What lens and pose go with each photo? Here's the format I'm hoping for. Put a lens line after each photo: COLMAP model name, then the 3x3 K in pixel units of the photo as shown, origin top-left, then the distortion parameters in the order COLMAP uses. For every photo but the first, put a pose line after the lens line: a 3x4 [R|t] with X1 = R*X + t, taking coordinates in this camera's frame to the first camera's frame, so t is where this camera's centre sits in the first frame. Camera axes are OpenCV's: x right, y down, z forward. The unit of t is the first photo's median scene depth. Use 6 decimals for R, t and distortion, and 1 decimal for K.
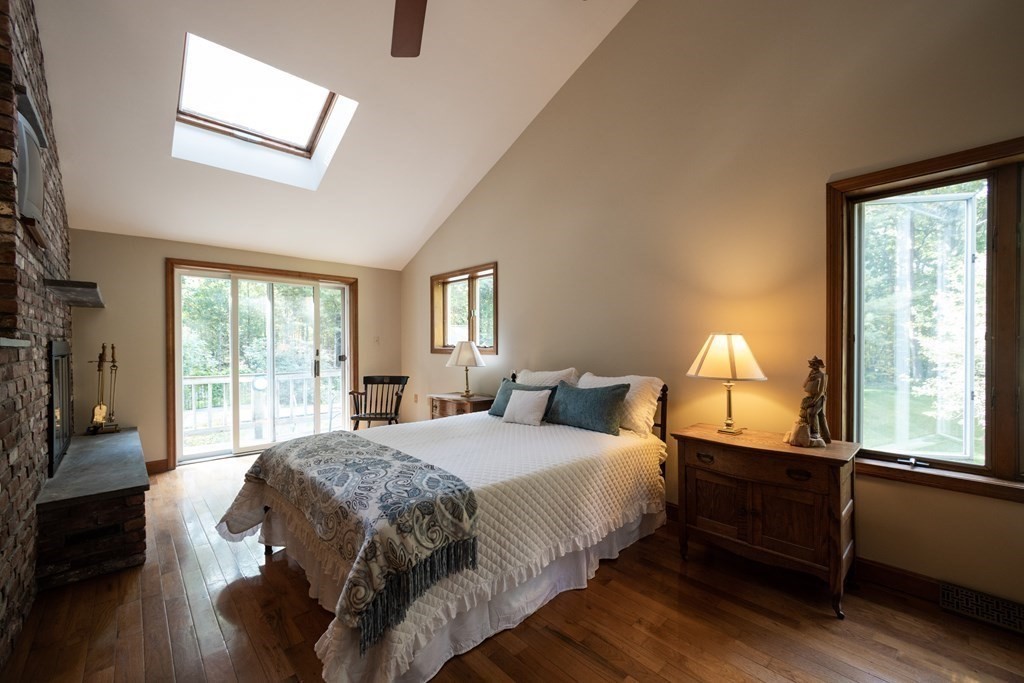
lens RADIAL K [[410.9, 0, 510.4], [0, 410.9, 349.3], [0, 0, 1]] dist [0.006034, -0.000155]
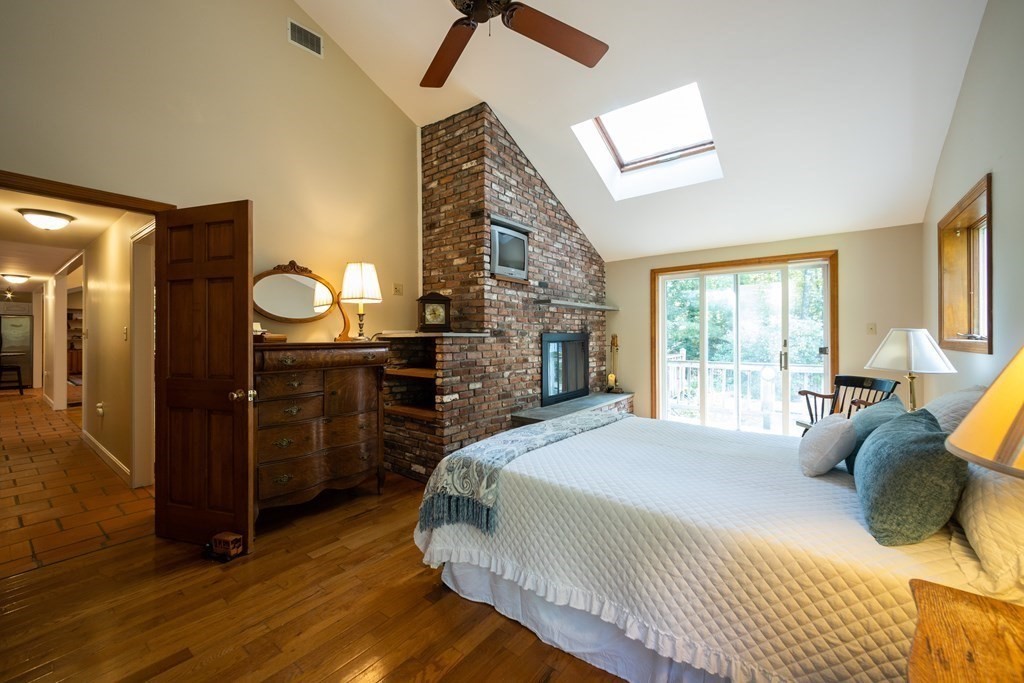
lens RADIAL K [[410.9, 0, 511.0], [0, 410.9, 332.2], [0, 0, 1]] dist [0.006034, -0.000155]
pose [[0.158580, -0.004646, -0.987335, 0.398926], [-0.010418, 0.999925, -0.006378, -0.004881], [0.987291, 0.011298, 0.158520, 0.338654]]
